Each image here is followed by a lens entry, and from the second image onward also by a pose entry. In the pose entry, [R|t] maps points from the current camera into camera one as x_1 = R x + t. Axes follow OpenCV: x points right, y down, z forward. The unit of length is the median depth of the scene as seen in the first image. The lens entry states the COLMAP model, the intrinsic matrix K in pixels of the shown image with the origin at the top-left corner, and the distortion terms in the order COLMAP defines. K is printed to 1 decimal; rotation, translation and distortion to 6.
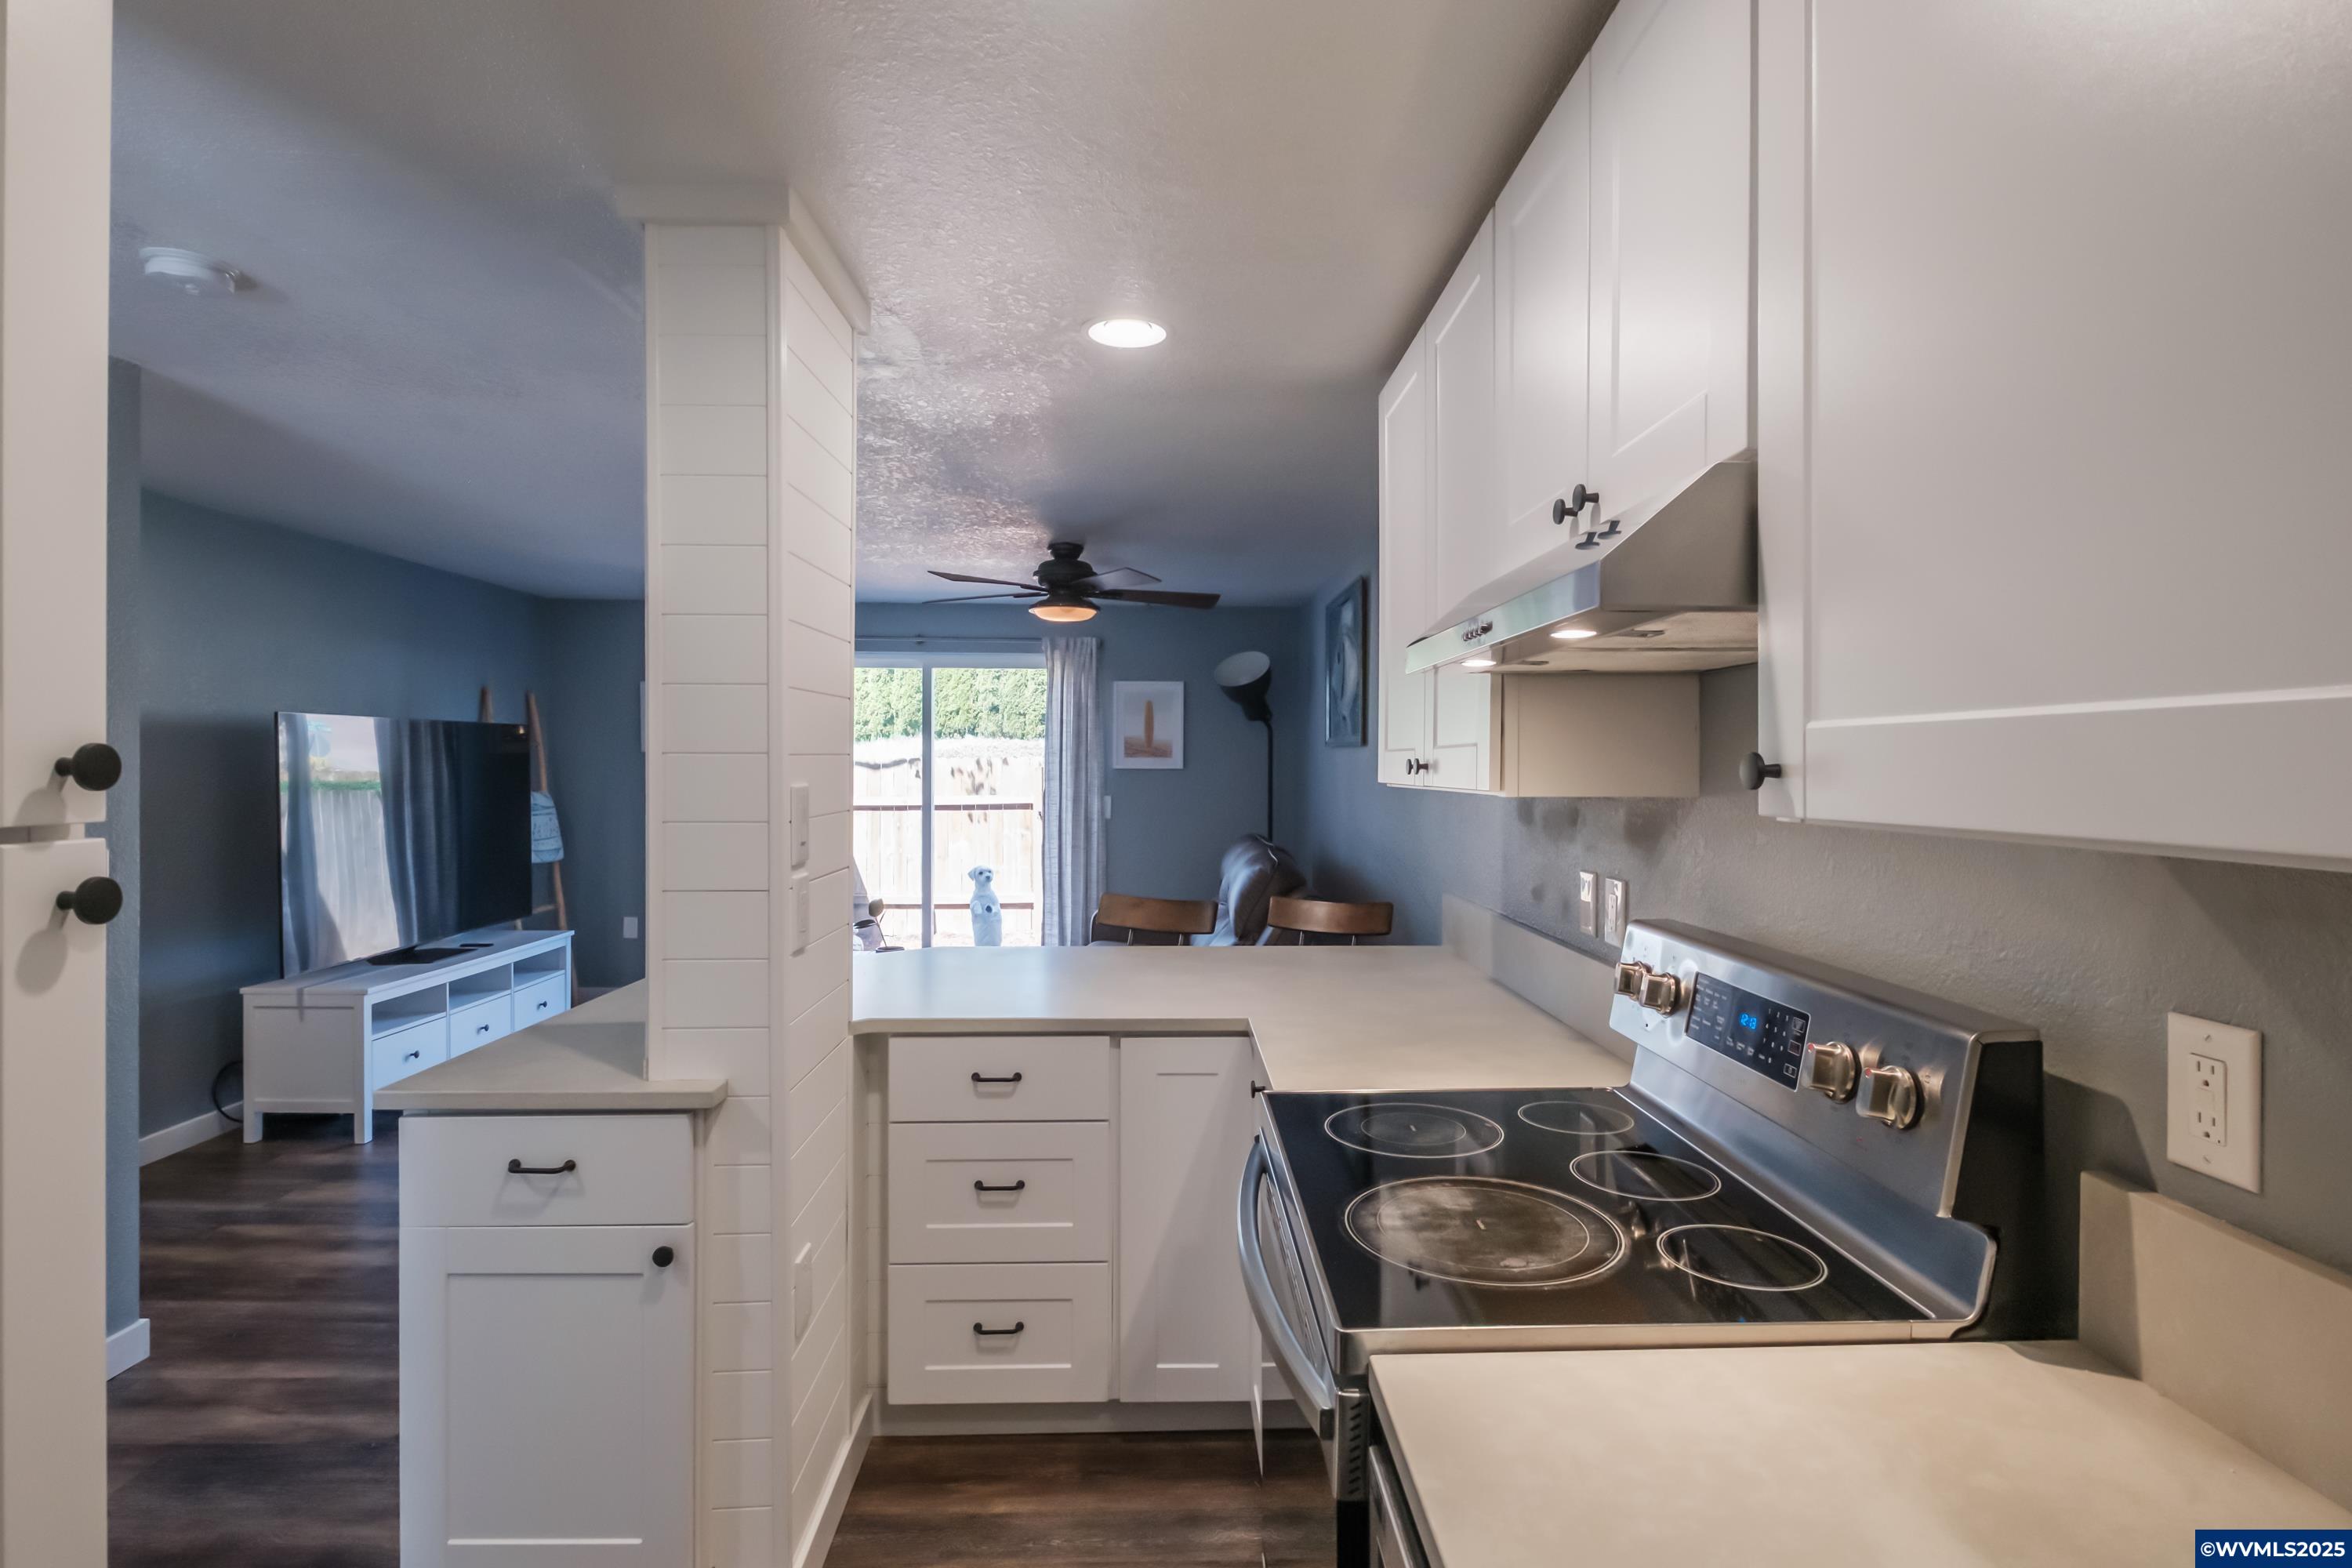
lens RADIAL K [[1187.4, 0, 1177.5], [0, 1187.4, 777.9], [0, 0, 1]] dist [0.000809, -0.002455]
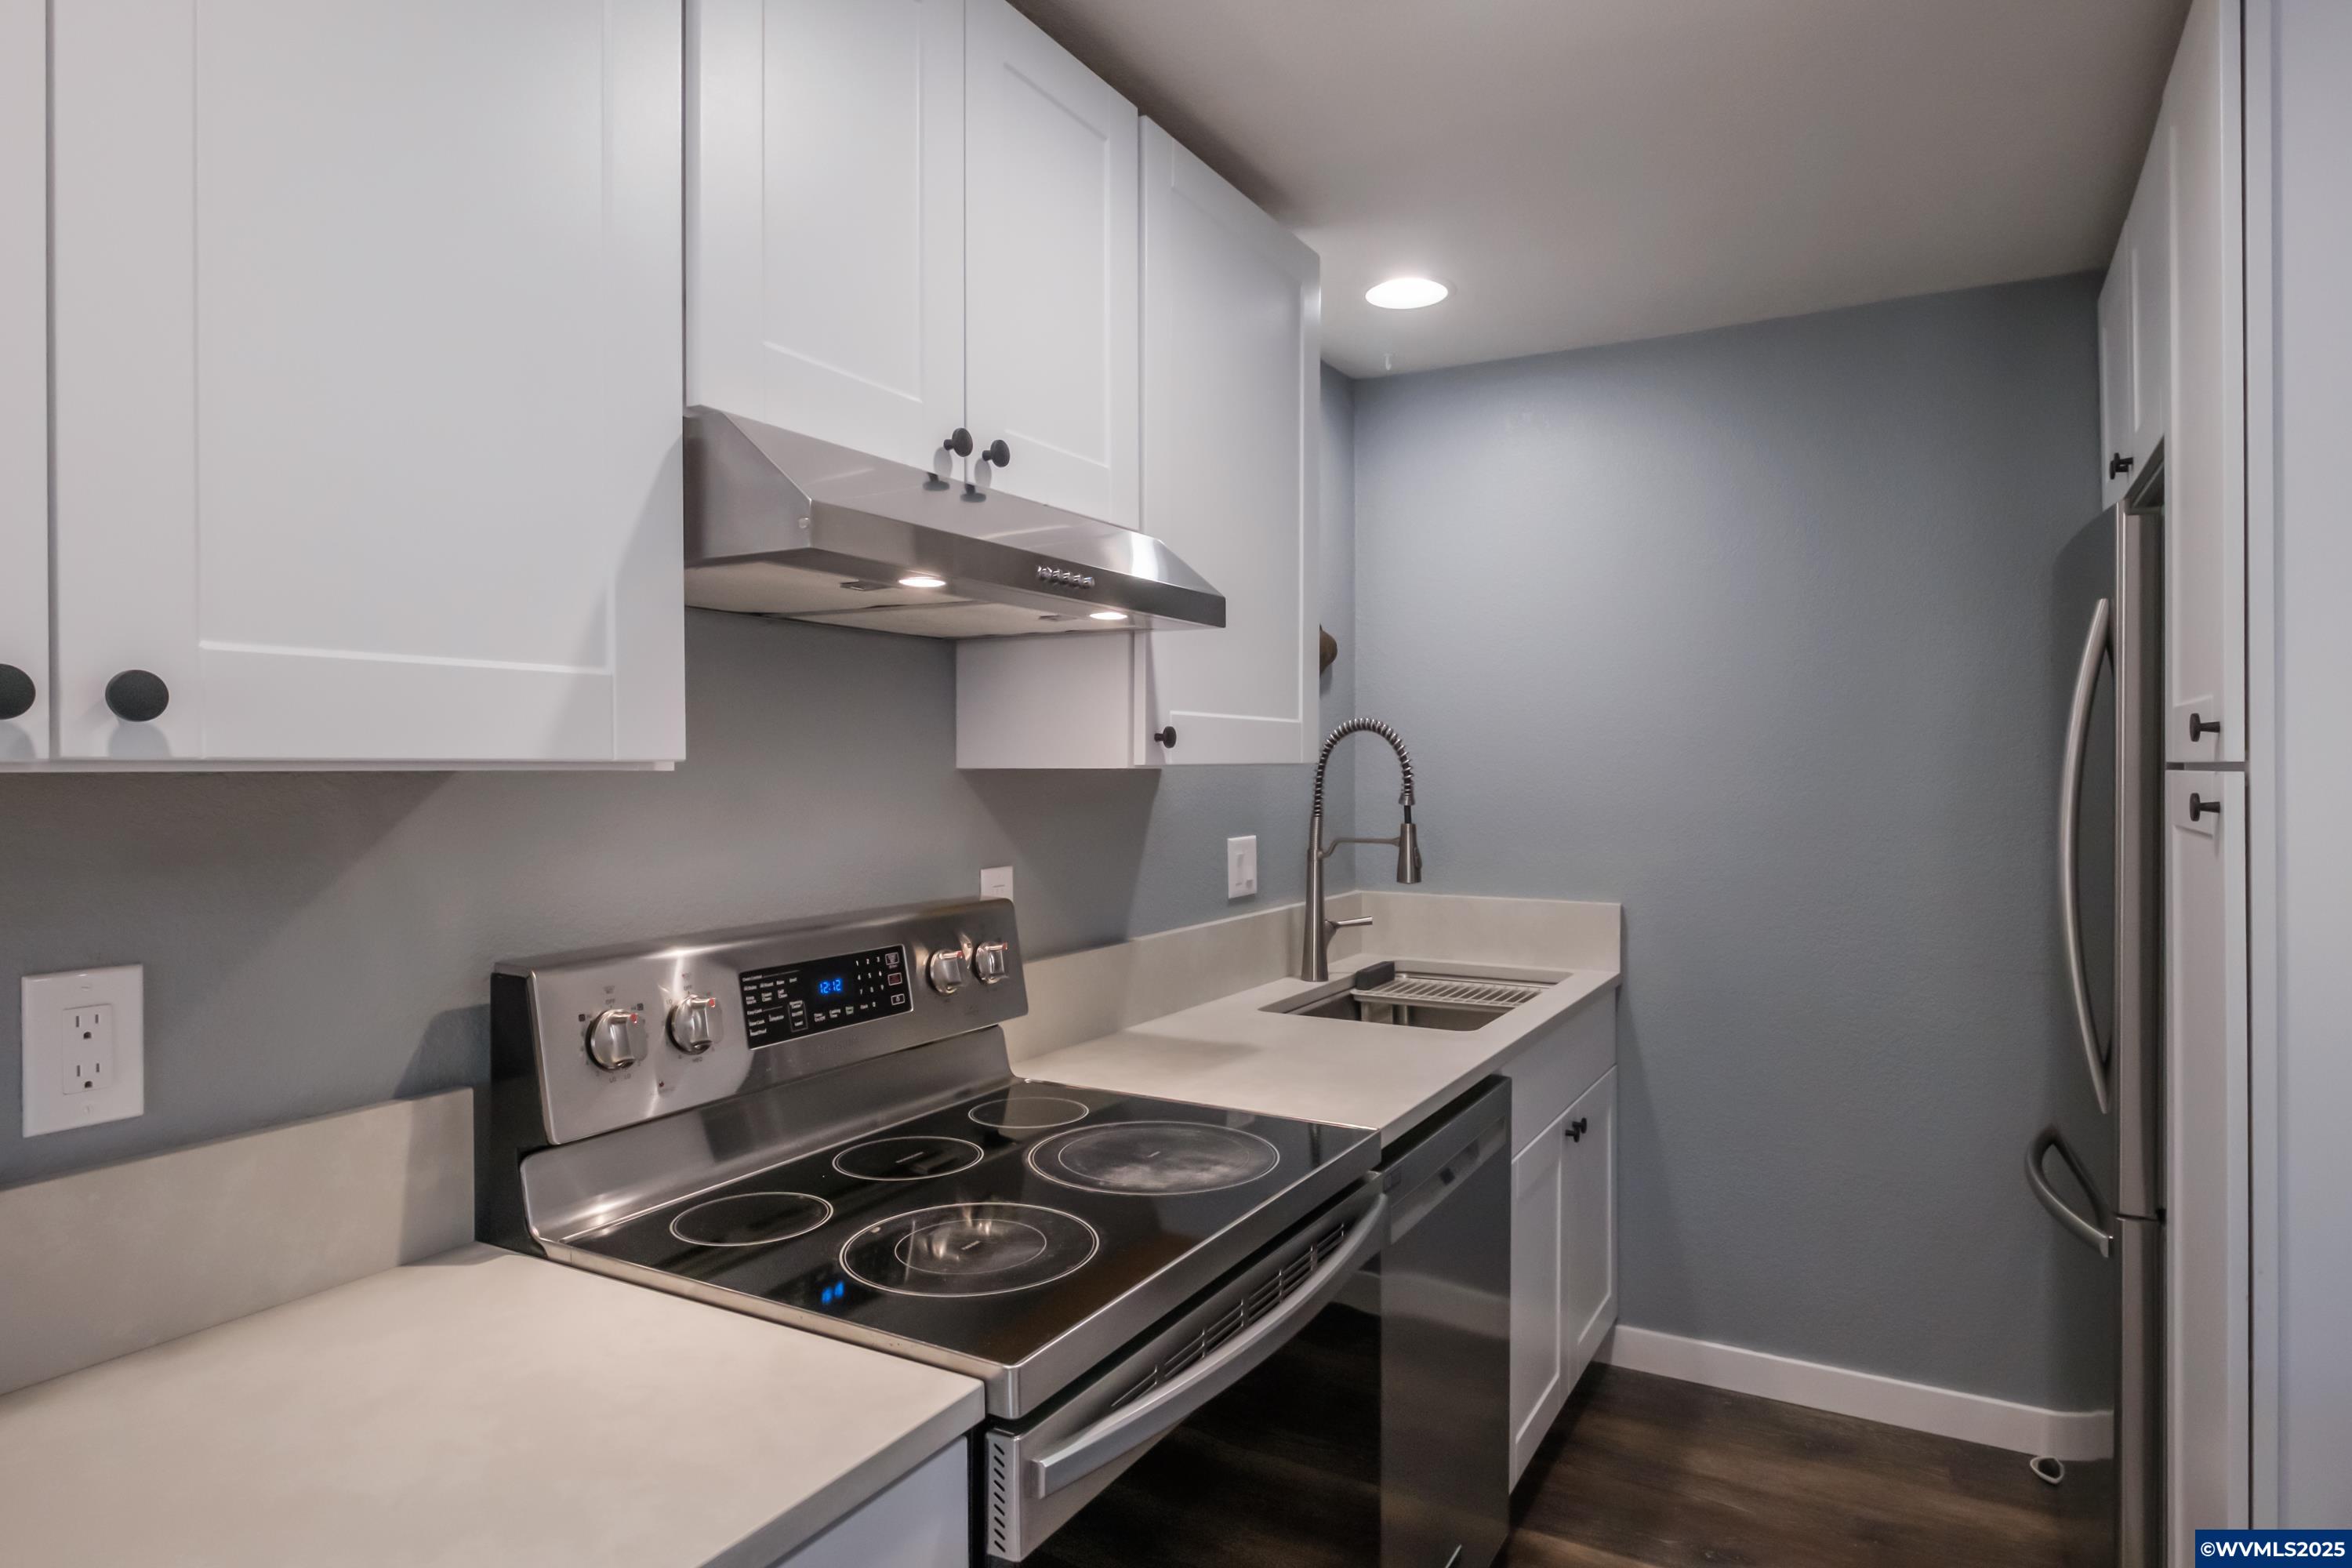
lens RADIAL K [[1371.7, 0, 1172.8], [0, 1371.7, 784.4], [0, 0, 1]] dist [-0.008498, -0.000394]
pose [[-0.863045, -0.002892, 0.505118, -0.370953], [0.007800, 0.999788, 0.019053, 0.017821], [-0.505066, 0.020384, -0.862840, 1.985555]]
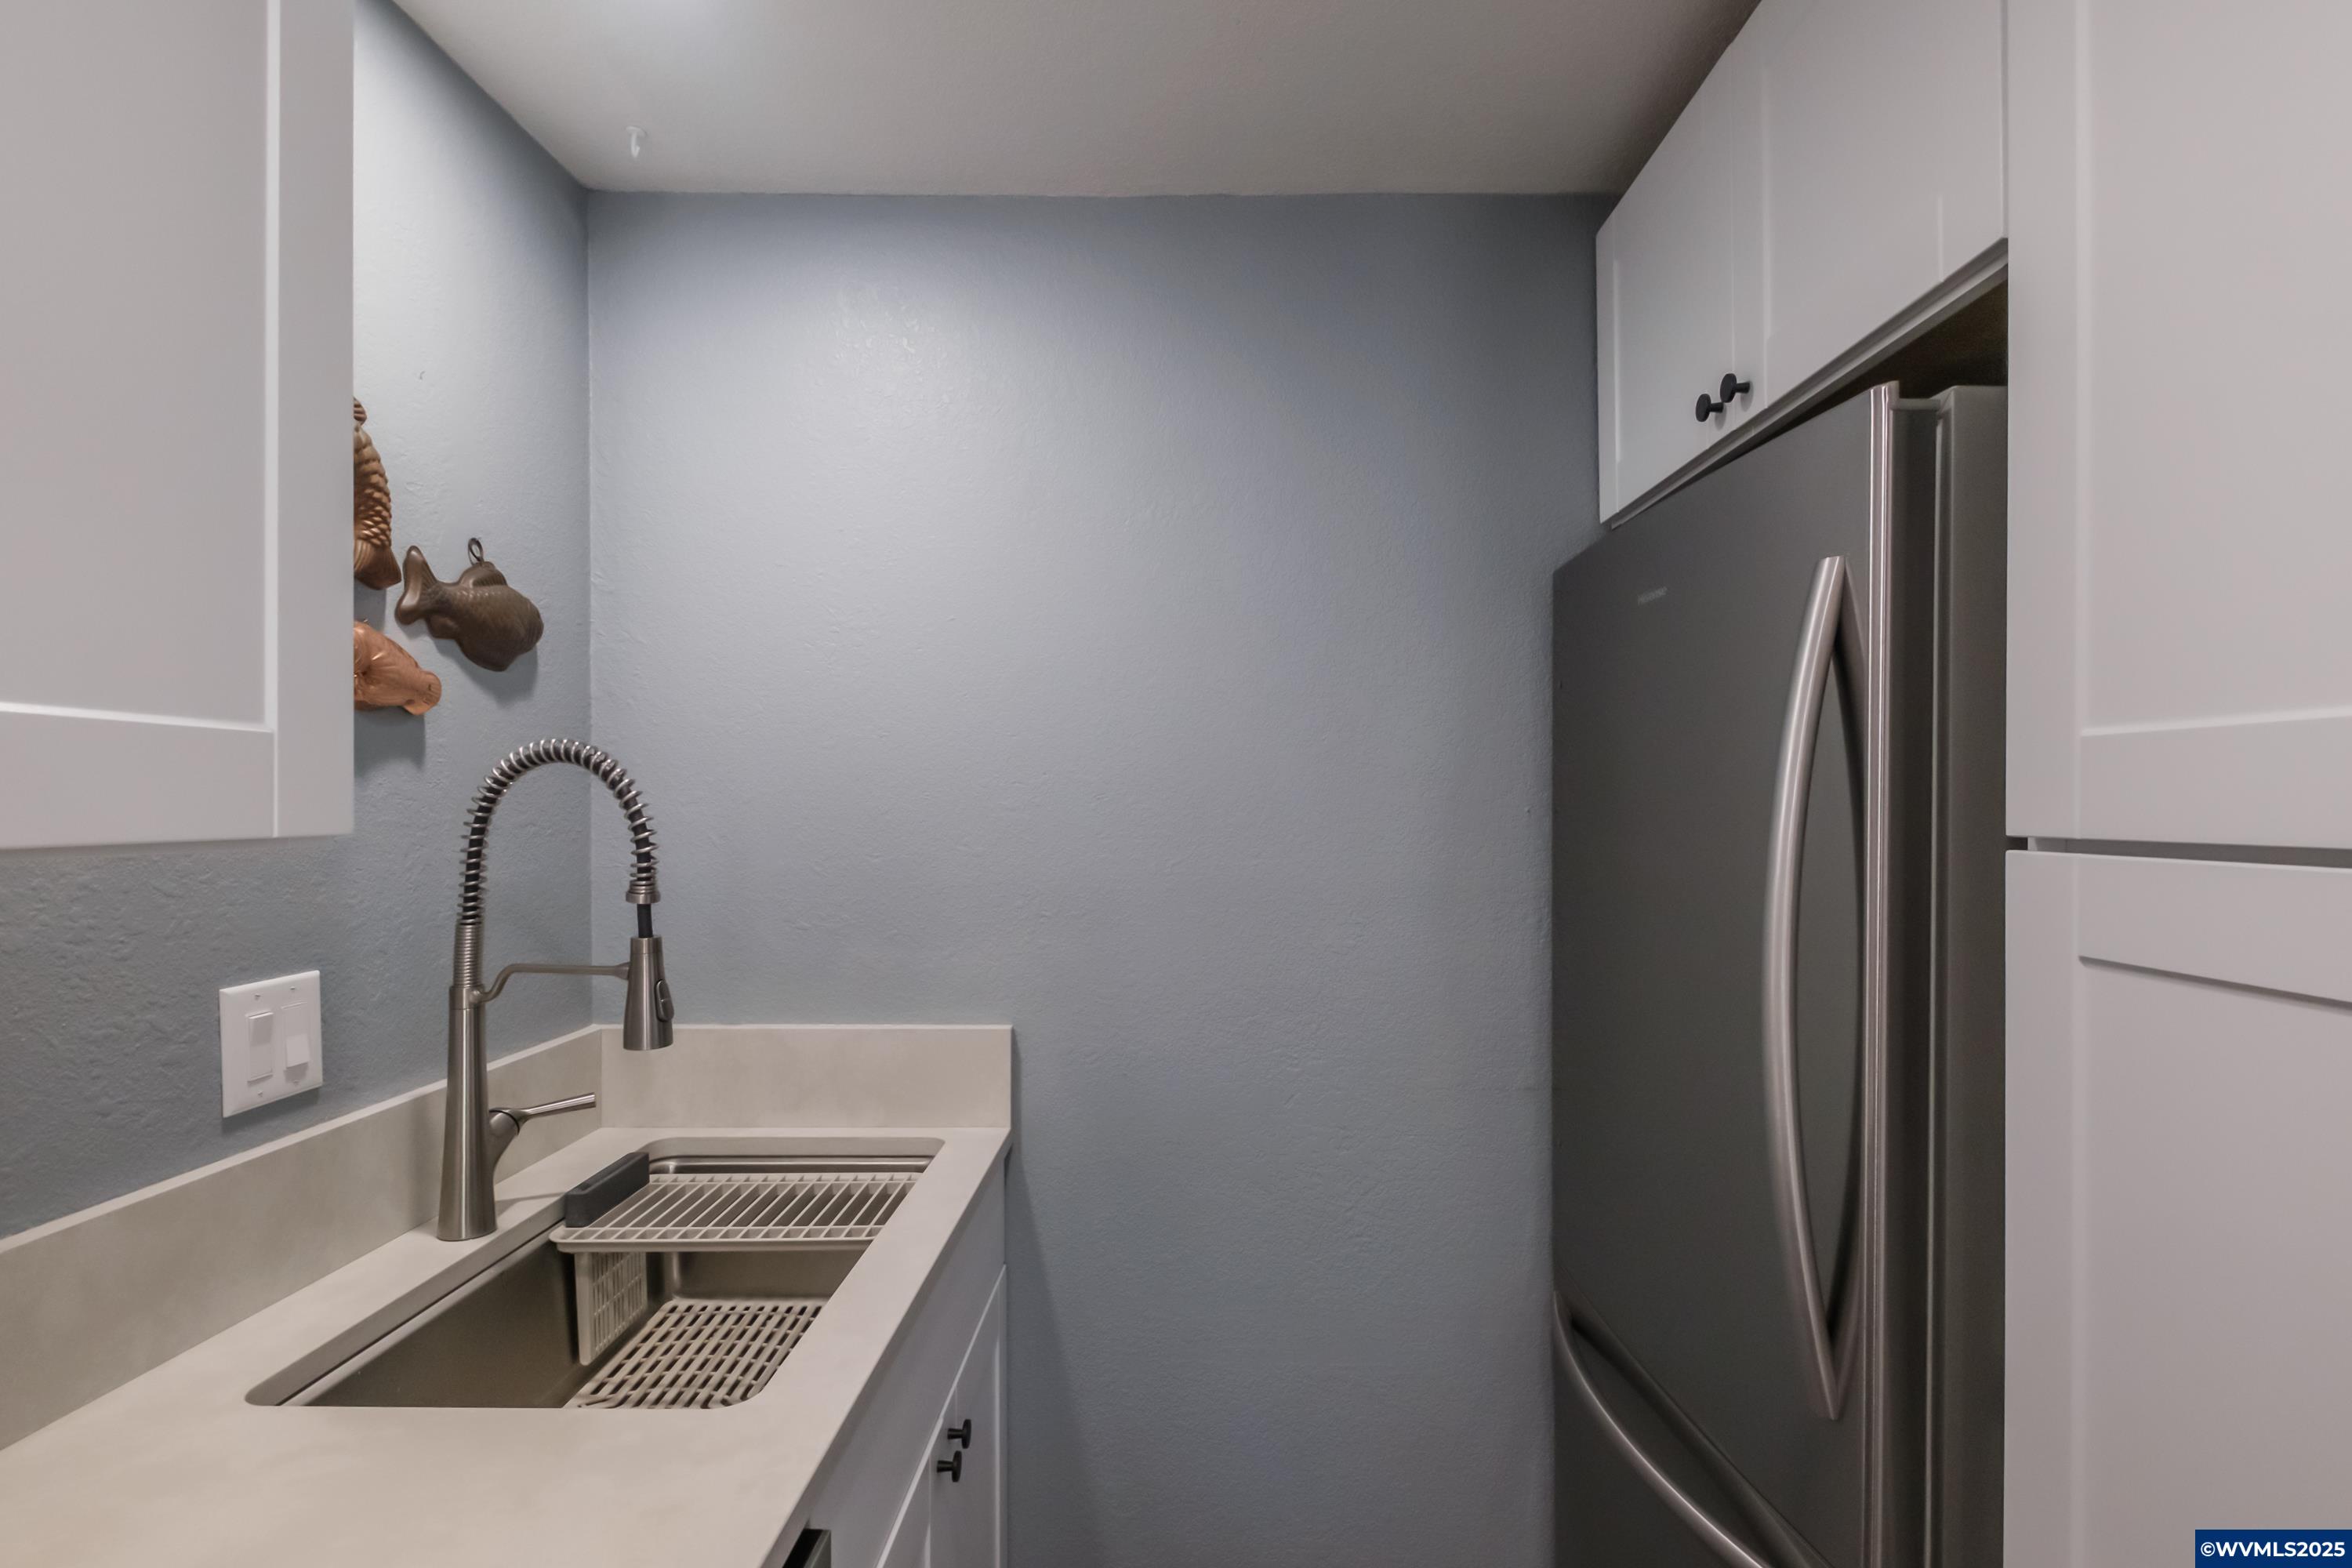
lens RADIAL K [[1187.4, 0, 1190.9], [0, 1187.4, 807.4], [0, 0, 1]] dist [0.000809, -0.002455]
pose [[-0.999716, 0.001816, 0.023745, -0.093733], [0.002055, 0.999948, 0.010020, 0.005601], [-0.023726, 0.010066, -0.999668, 0.963317]]
